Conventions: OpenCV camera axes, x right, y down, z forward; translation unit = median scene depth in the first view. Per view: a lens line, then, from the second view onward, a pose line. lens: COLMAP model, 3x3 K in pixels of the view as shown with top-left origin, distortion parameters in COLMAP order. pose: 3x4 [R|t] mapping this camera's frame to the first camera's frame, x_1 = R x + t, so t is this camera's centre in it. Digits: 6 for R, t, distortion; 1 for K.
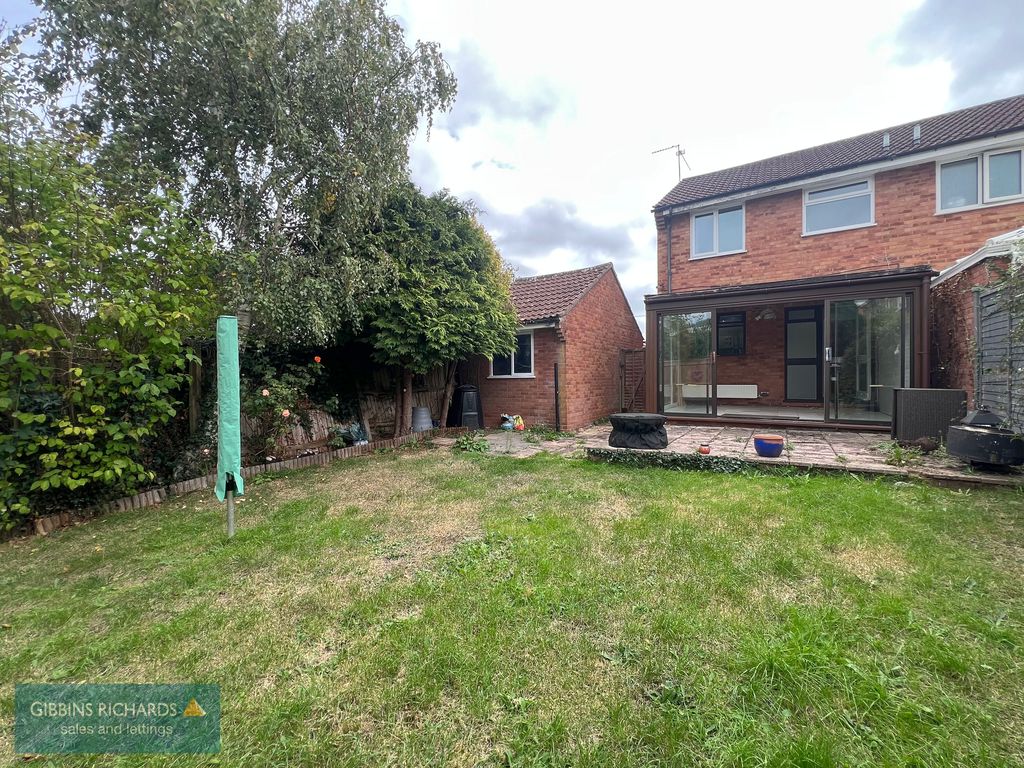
lens RADIAL K [[414.3, 0, 513.2], [0, 414.3, 381.8], [0, 0, 1]] dist [0.001334, 0.000759]
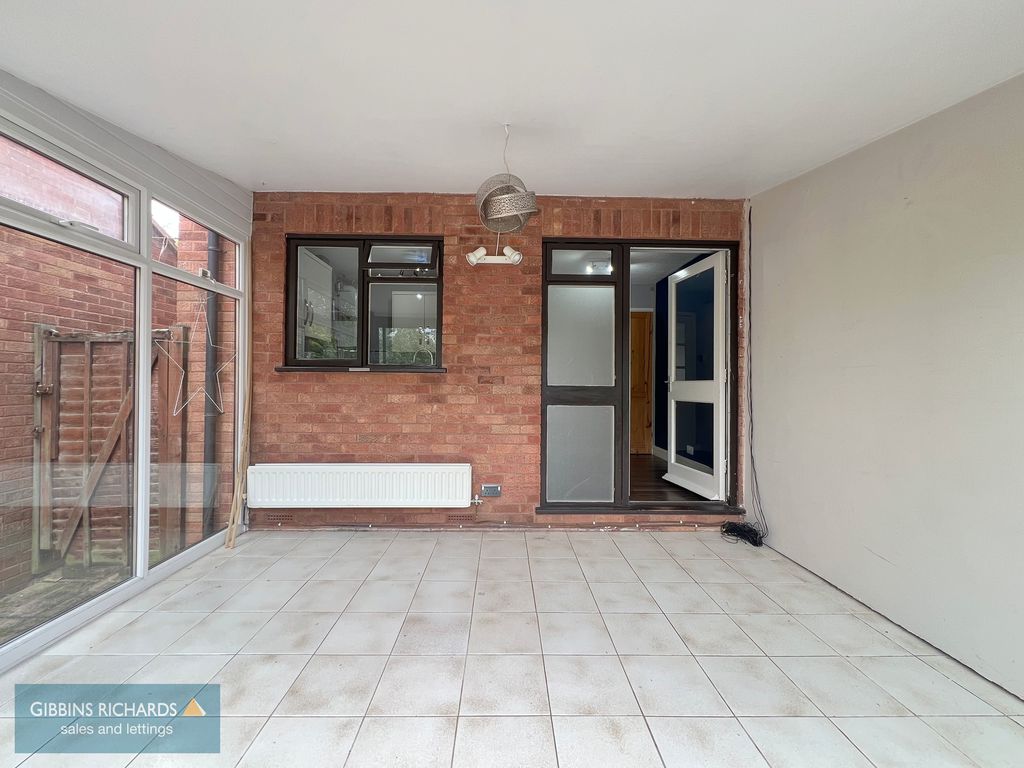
lens RADIAL K [[414.3, 0, 511.7], [0, 414.3, 383.3], [0, 0, 1]] dist [0.001334, 0.000759]
pose [[0.844604, 0.015788, 0.535158, 0.443908], [-0.008087, 0.999827, -0.016734, -0.050842], [-0.535330, 0.009806, 0.844586, 0.712580]]
